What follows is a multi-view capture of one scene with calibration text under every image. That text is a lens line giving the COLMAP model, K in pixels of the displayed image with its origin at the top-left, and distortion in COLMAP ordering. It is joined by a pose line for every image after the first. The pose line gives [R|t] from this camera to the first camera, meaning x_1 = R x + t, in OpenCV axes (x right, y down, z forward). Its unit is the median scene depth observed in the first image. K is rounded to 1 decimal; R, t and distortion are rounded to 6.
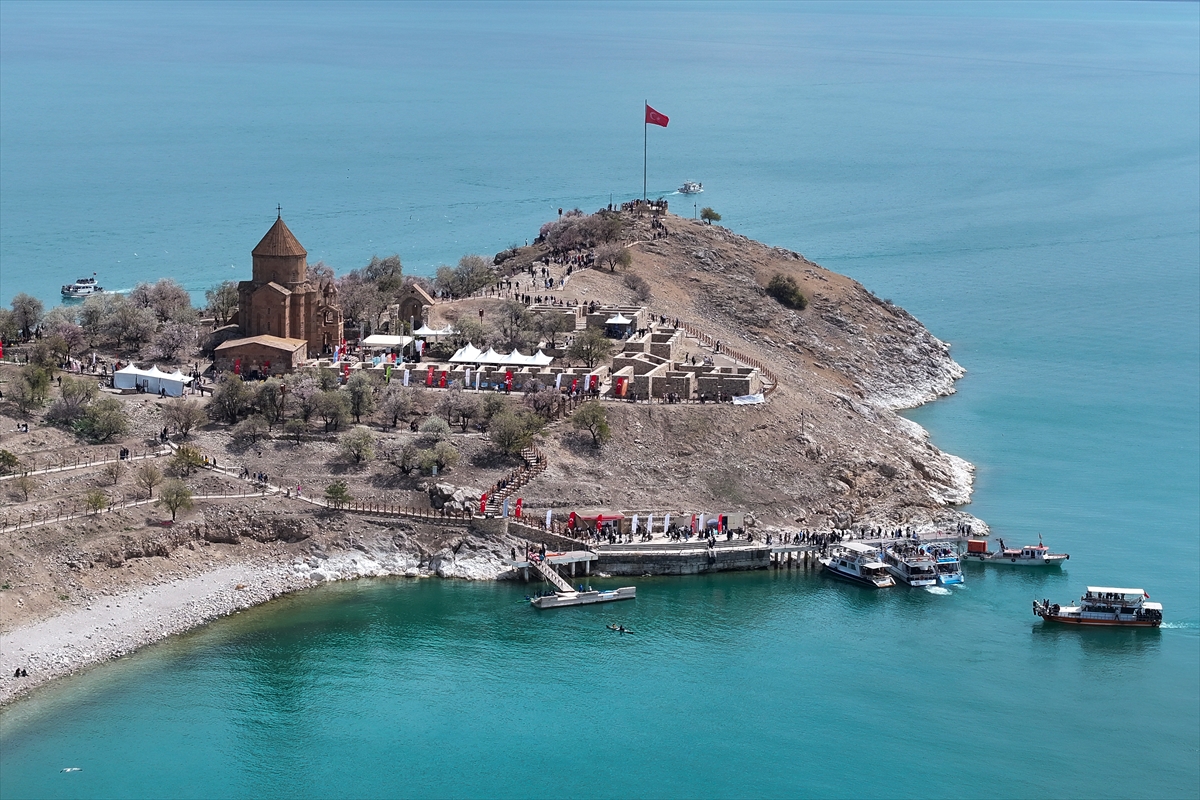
lens RADIAL K [[2867.5, 0, 468.5], [0, 2867.5, 400.4], [0, 0, 1]] dist [-0.144057, 1.181085]
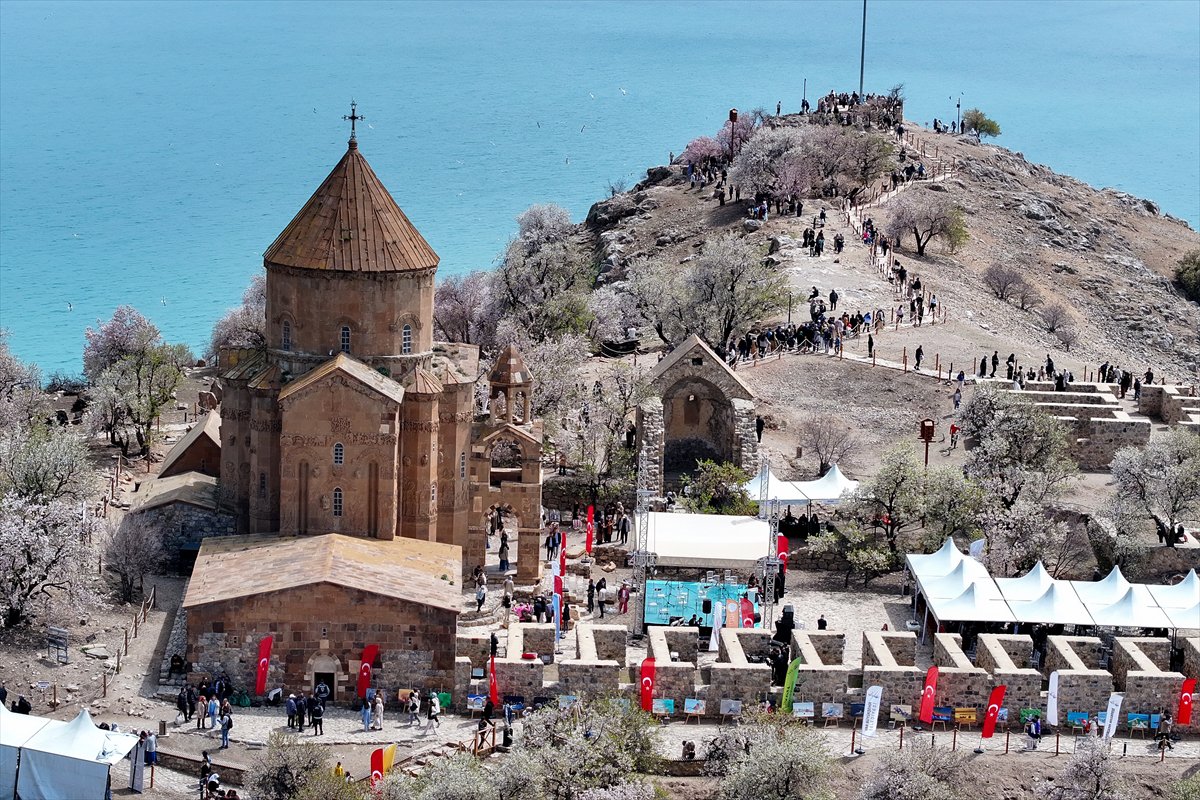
lens RADIAL K [[2854.6, 0, 600.0], [0, 2854.6, 400.0], [0, 0, 1]] dist [-0.151908, -0.157062]
pose [[0.983802, -0.006938, 0.179124, -0.097502], [-0.000507, 0.999139, 0.041487, -0.049995], [-0.179257, -0.040906, 0.982951, 0.700271]]
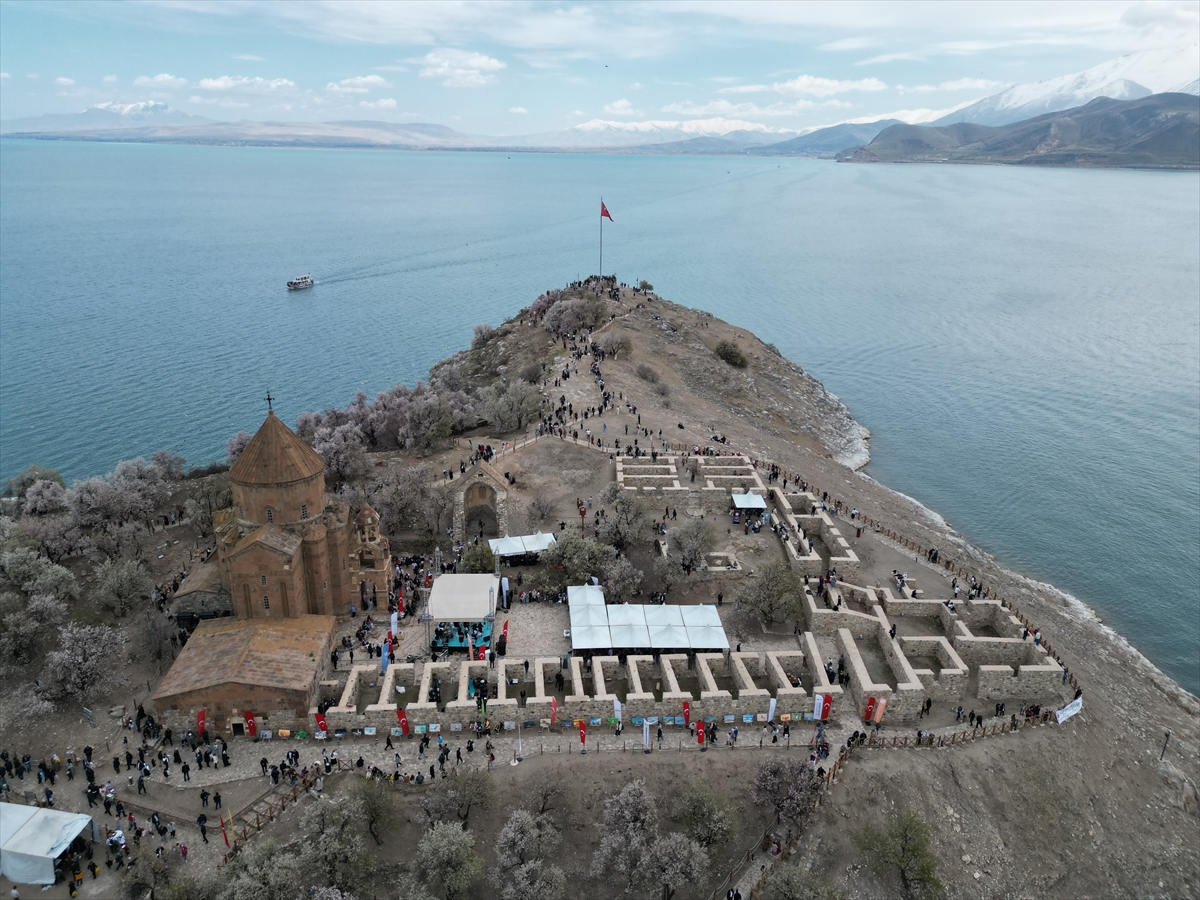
lens RADIAL K [[838.2, 0, 597.0], [0, 838.2, 445.5], [0, 0, 1]] dist [0.076390, -0.071316]
pose [[0.975133, -0.067333, 0.211144, -0.037448], [0.026022, 0.980925, 0.192636, -0.091986], [-0.220088, -0.182352, 0.958285, 0.825627]]
